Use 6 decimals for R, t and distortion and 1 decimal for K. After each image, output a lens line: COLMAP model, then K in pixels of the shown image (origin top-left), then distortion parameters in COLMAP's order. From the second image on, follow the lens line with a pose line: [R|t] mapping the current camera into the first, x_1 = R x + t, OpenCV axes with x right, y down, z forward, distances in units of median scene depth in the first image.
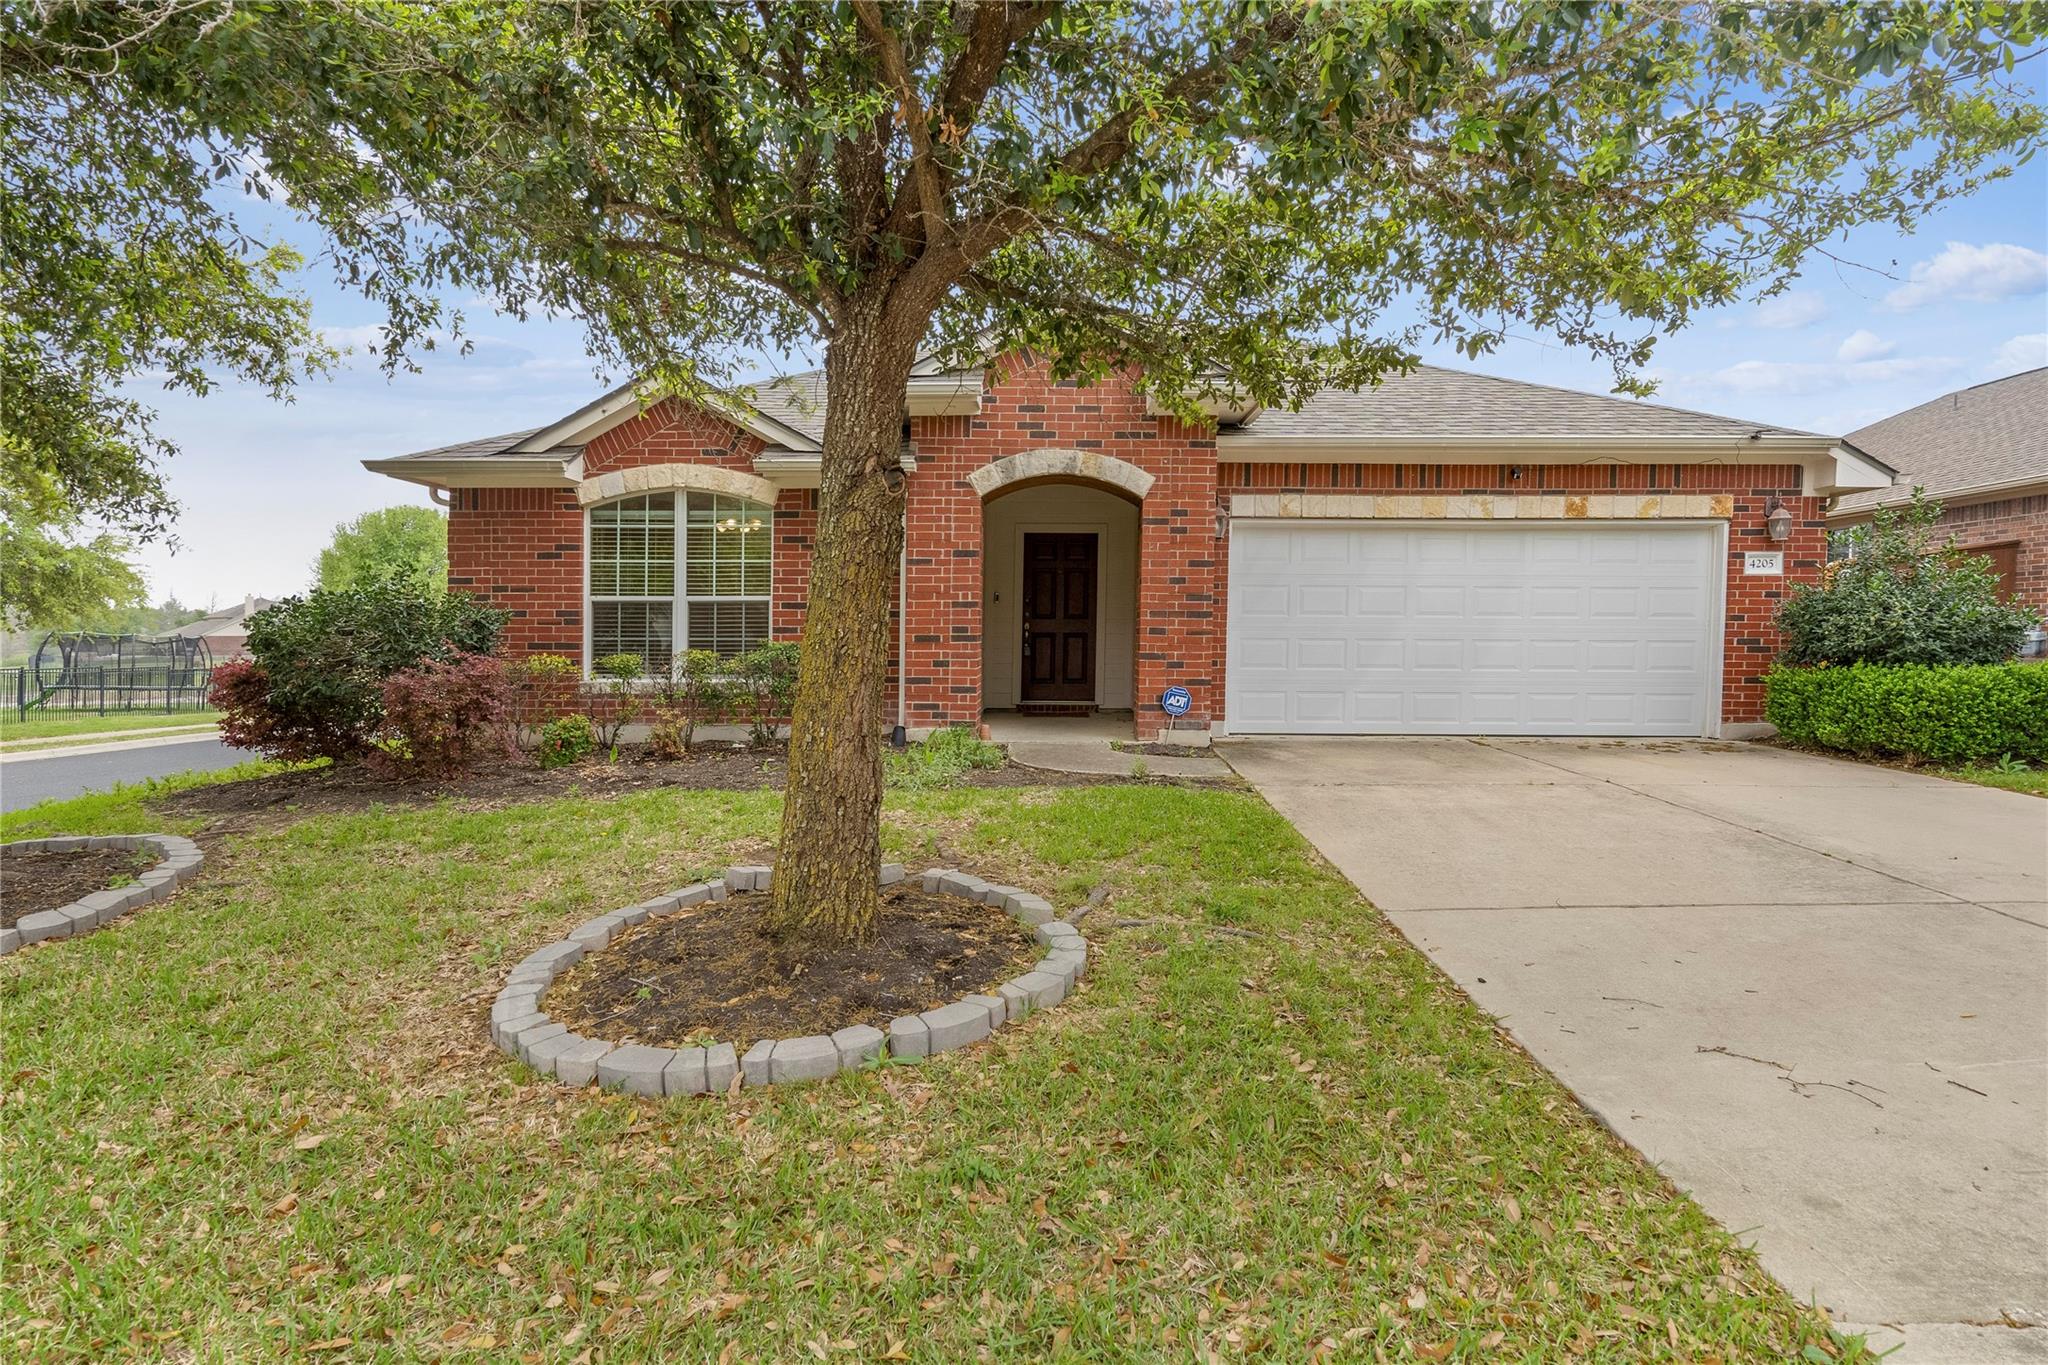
lens RADIAL K [[955.2, 0, 972.7], [0, 955.2, 745.2], [0, 0, 1]] dist [-0.000769, 0.001491]
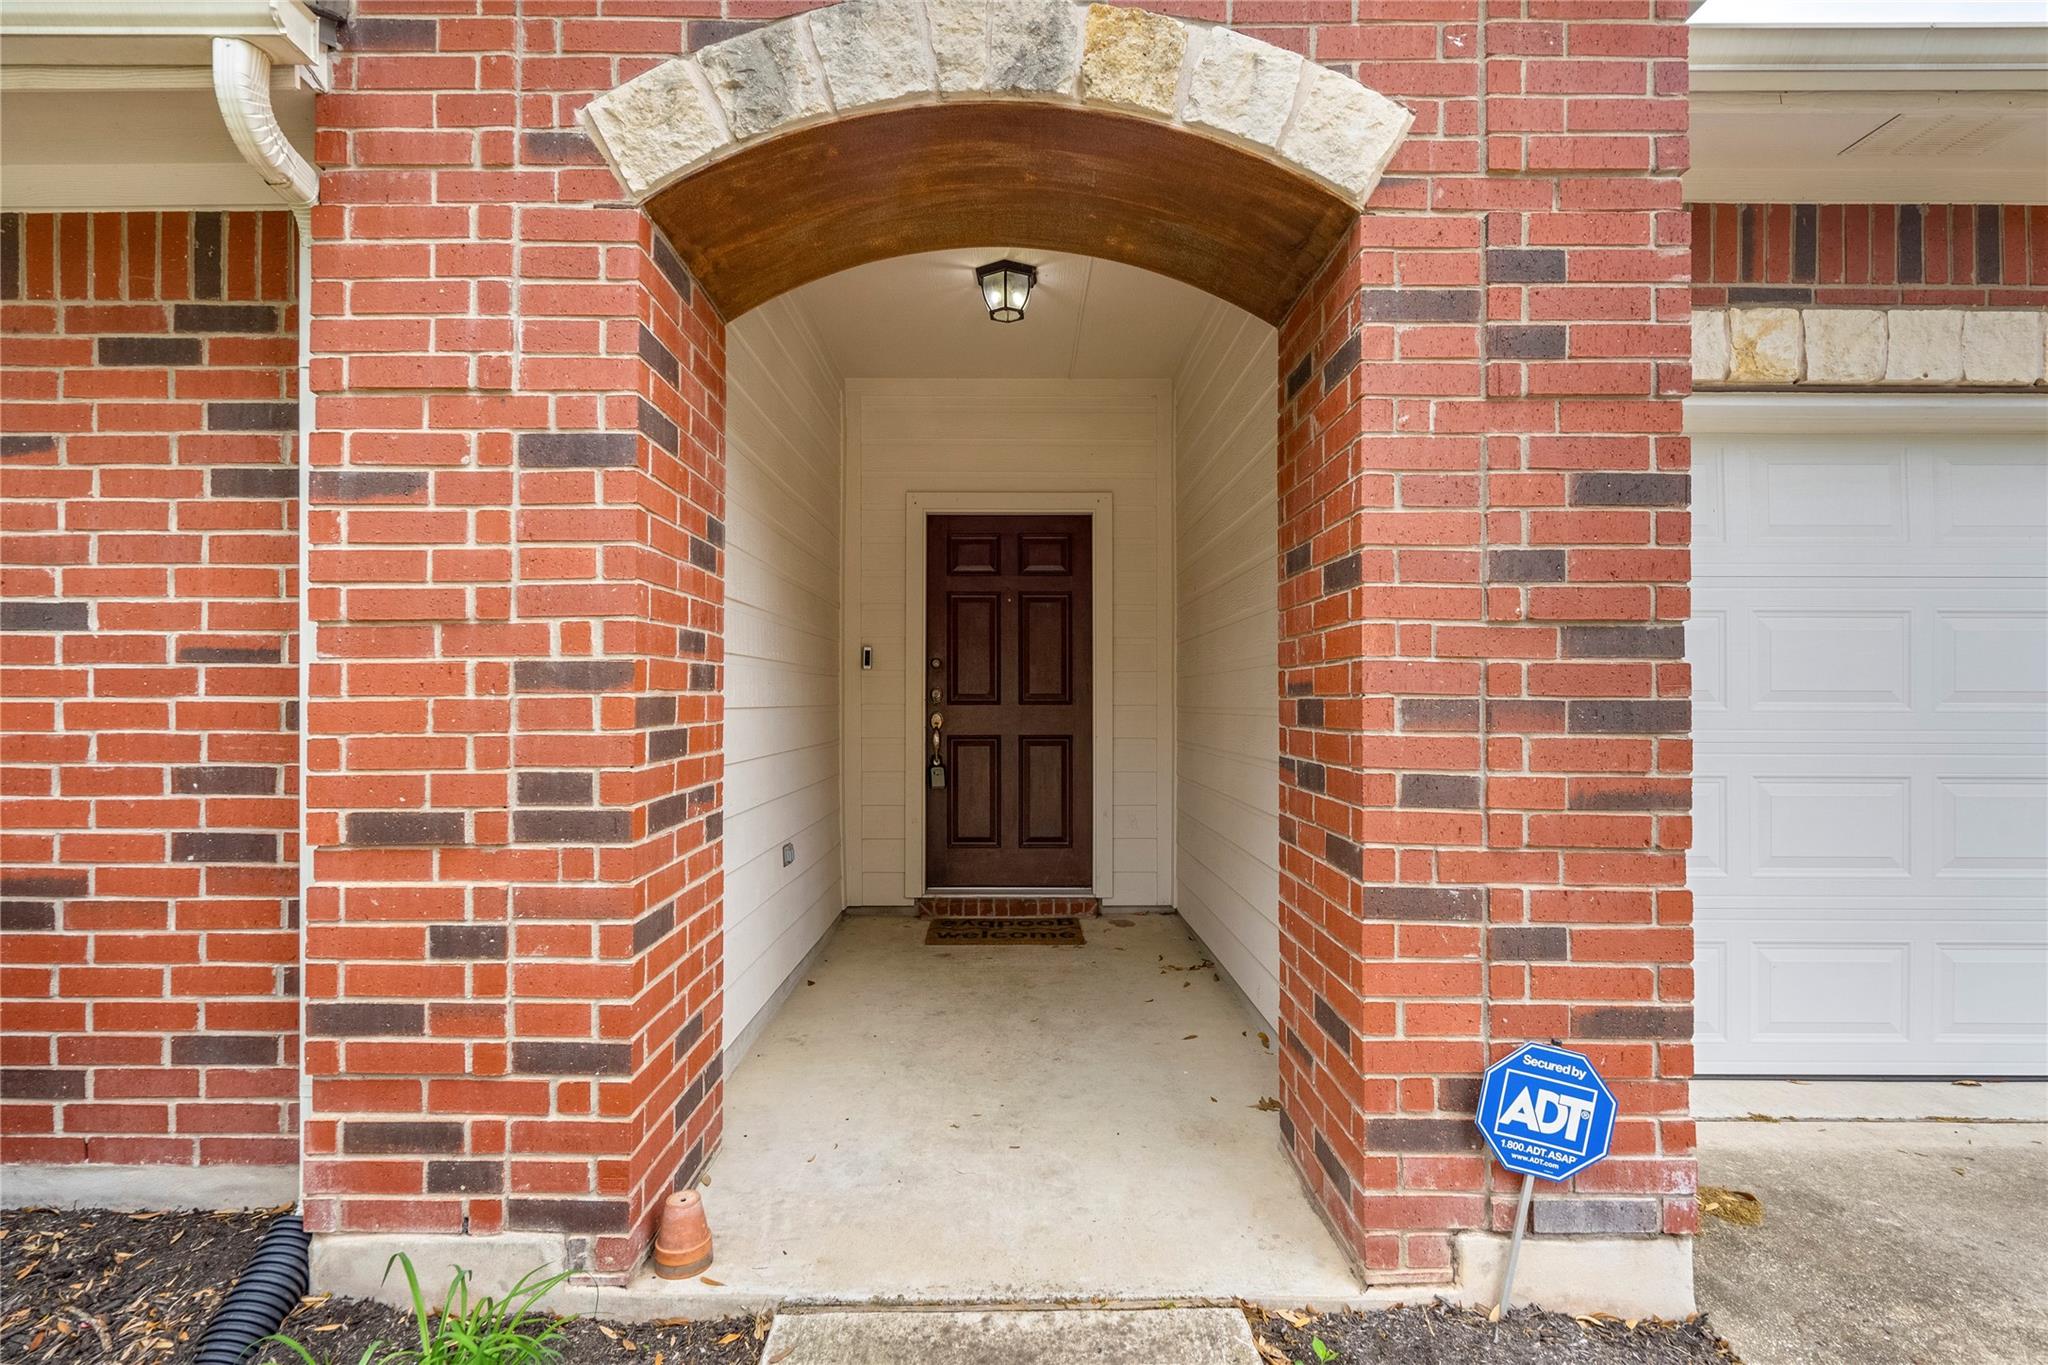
lens RADIAL K [[955.2, 0, 960.0], [0, 955.2, 652.3], [0, 0, 1]] dist [-0.000769, 0.001491]
pose [[0.999459, -0.003174, 0.032730, 0.072436], [0.008571, 0.986075, -0.166080, -0.112203], [-0.031747, 0.166271, 0.985569, 0.758348]]
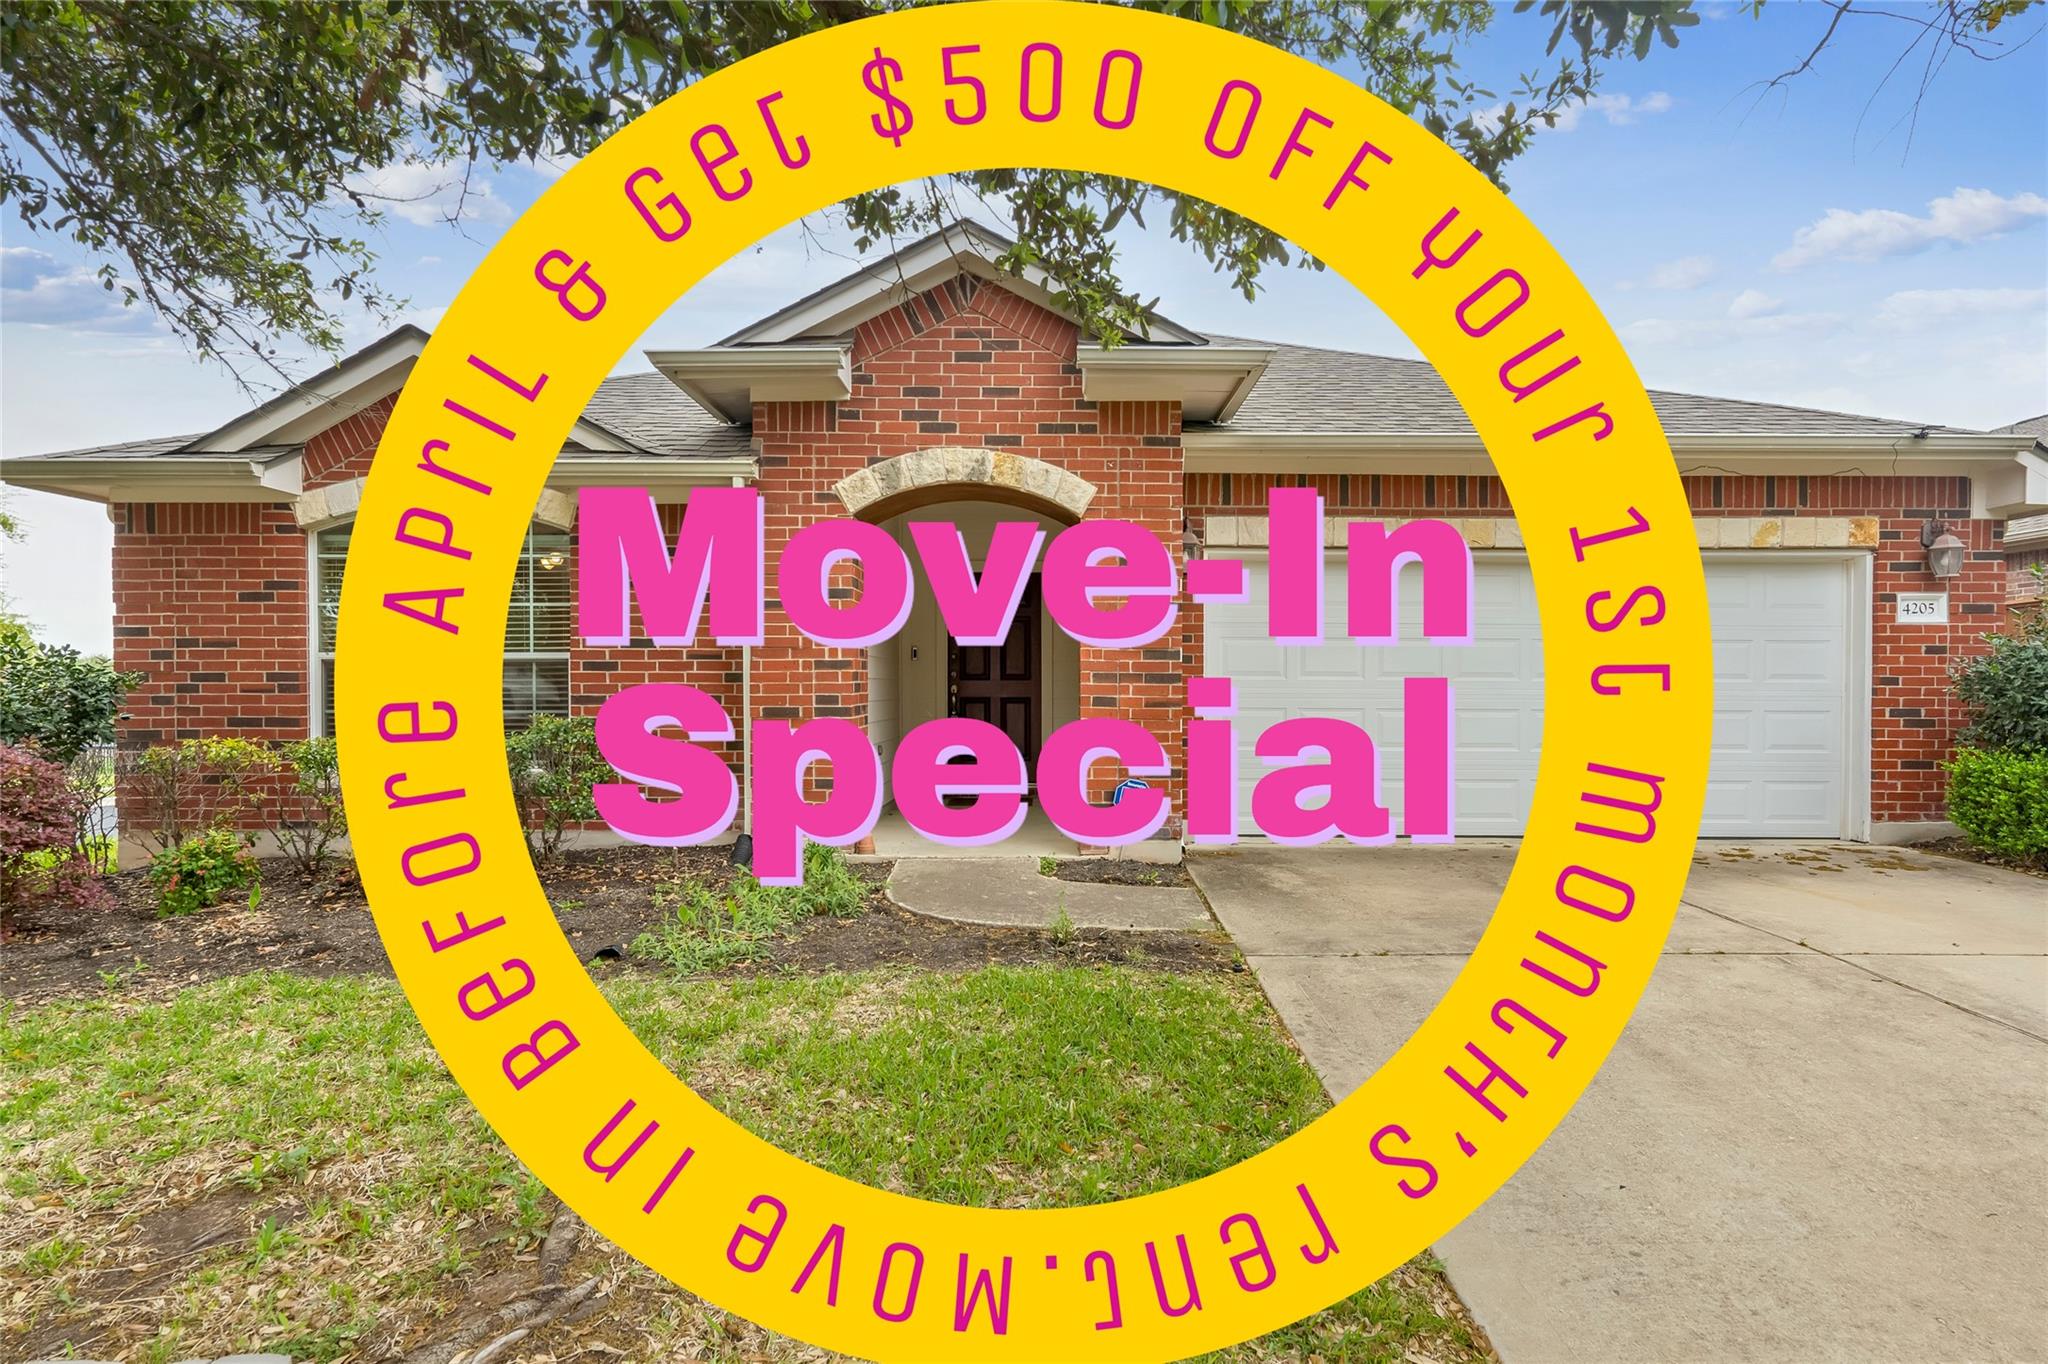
lens RADIAL K [[955.2, 0, 977.2], [0, 955.2, 722.1], [0, 0, 1]] dist [-0.000769, 0.001491]
pose [[0.999853, -0.001615, 0.017043, 0.084741], [0.002943, 0.996935, -0.078181, -0.048091], [-0.016865, 0.078219, 0.996794, 0.289602]]
